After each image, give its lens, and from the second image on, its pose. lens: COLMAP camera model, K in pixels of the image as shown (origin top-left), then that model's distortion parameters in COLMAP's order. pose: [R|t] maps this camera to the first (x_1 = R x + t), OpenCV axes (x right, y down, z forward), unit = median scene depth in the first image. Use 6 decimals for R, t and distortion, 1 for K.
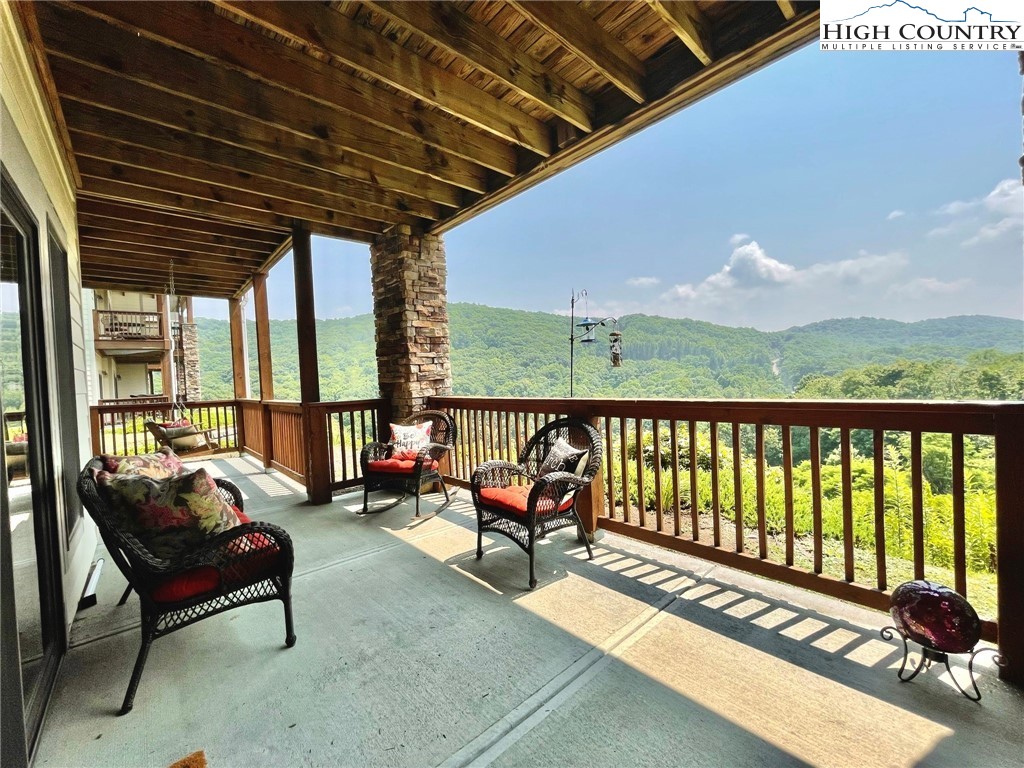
lens RADIAL K [[414.2, 0, 512.0], [0, 414.2, 384.0], [0, 0, 1]] dist [-0.001849, -0.000277]
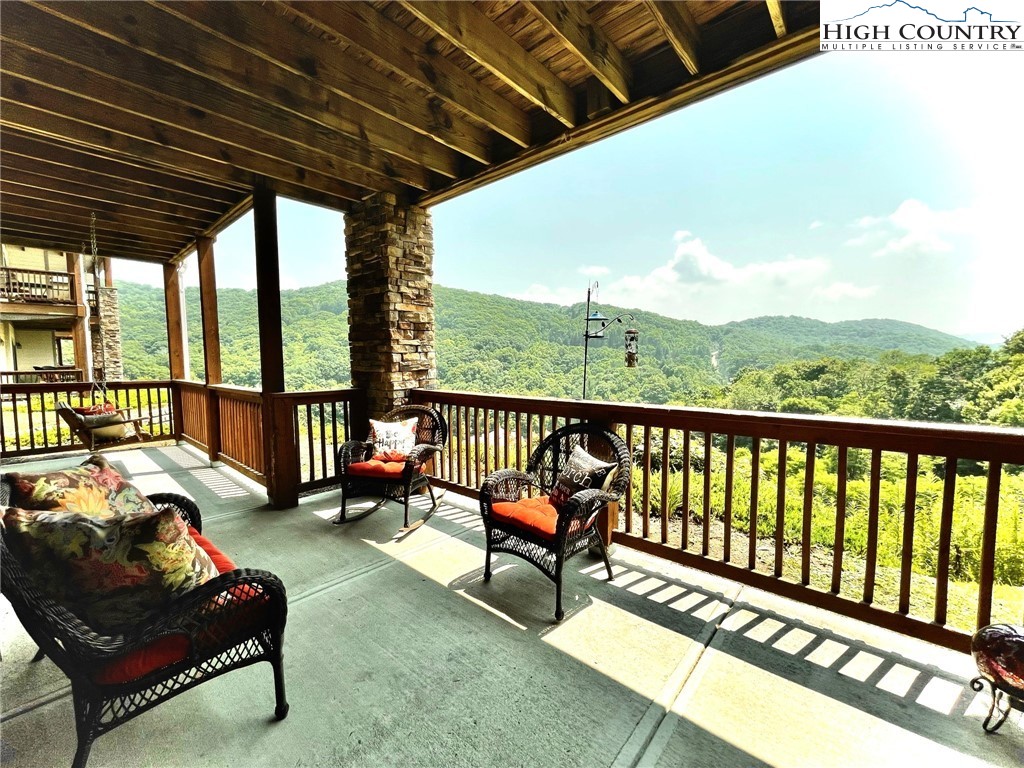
lens RADIAL K [[414.2, 0, 512.0], [0, 414.2, 384.0], [0, 0, 1]] dist [-0.001849, -0.000277]
pose [[0.992820, 0.030065, 0.115778, -0.113221], [-0.034817, 0.998623, 0.039244, -0.029781], [-0.114438, -0.042993, 0.992500, 0.102593]]
